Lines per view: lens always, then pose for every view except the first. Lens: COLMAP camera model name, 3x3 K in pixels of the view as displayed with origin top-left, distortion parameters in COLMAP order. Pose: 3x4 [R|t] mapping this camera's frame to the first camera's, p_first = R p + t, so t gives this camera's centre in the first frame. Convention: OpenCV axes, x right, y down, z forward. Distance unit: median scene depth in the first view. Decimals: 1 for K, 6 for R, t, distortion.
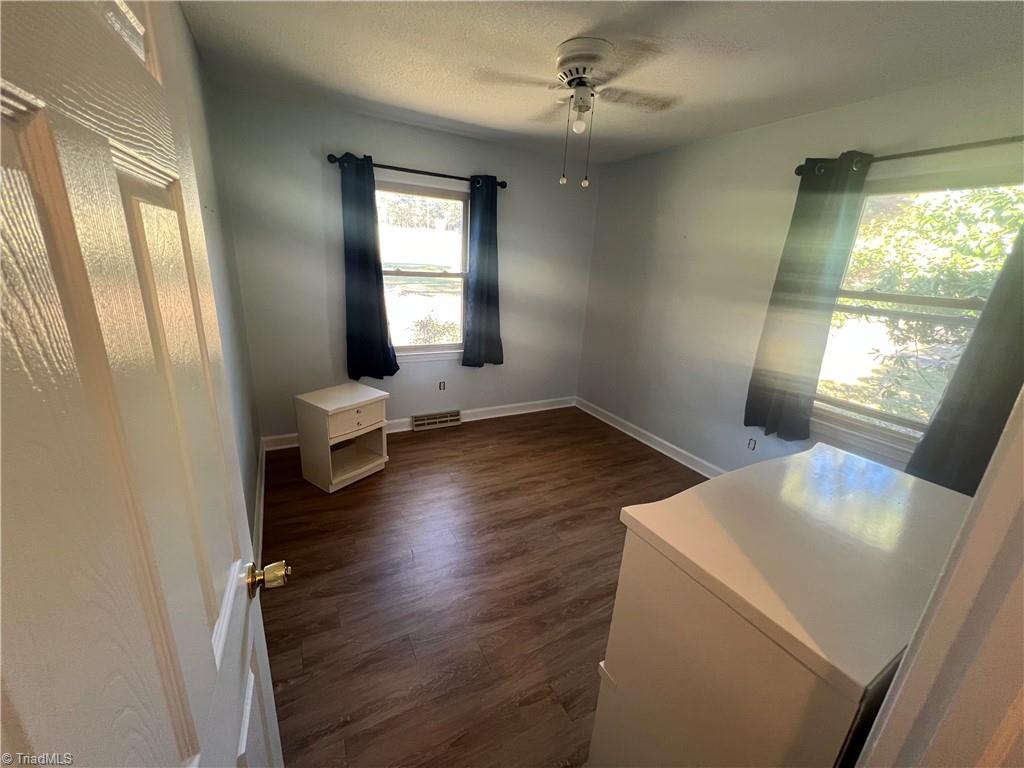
lens RADIAL K [[409.9, 0, 513.7], [0, 409.9, 382.6], [0, 0, 1]] dist [-0.004114, -0.000333]
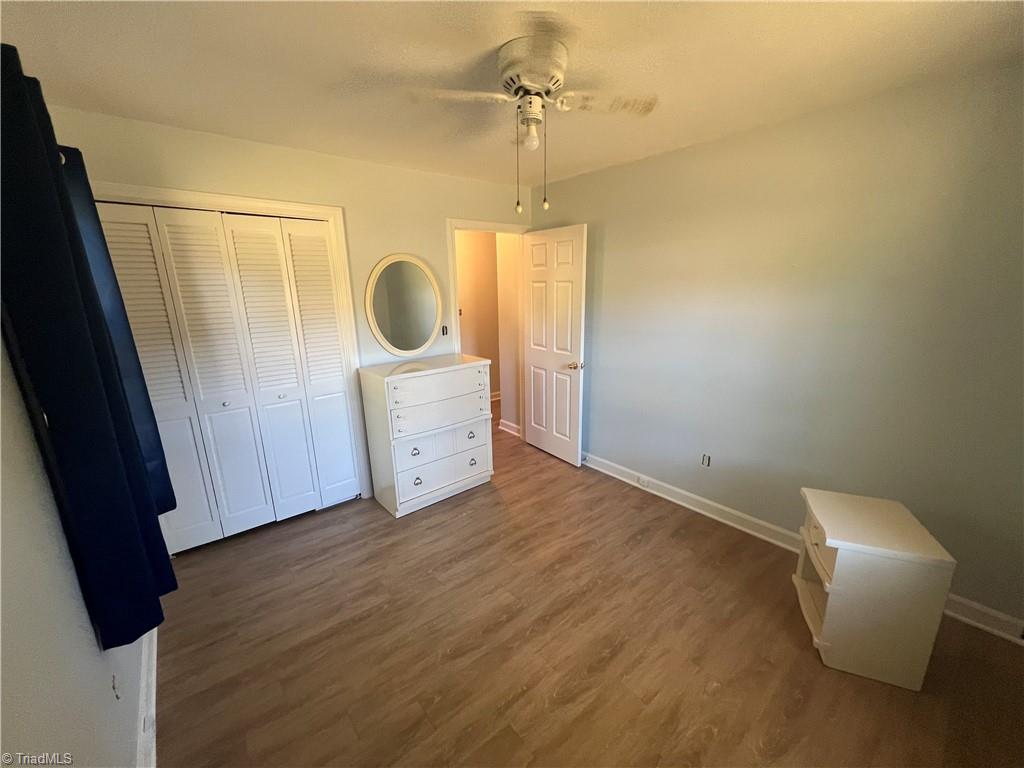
lens RADIAL K [[409.9, 0, 513.9], [0, 409.9, 384.4], [0, 0, 1]] dist [-0.004114, -0.000333]
pose [[-0.979372, 0.001230, -0.202062, 0.271667], [-0.102564, 0.858564, 0.502344, -0.446262], [0.174100, 0.512706, -0.840727, 1.422065]]
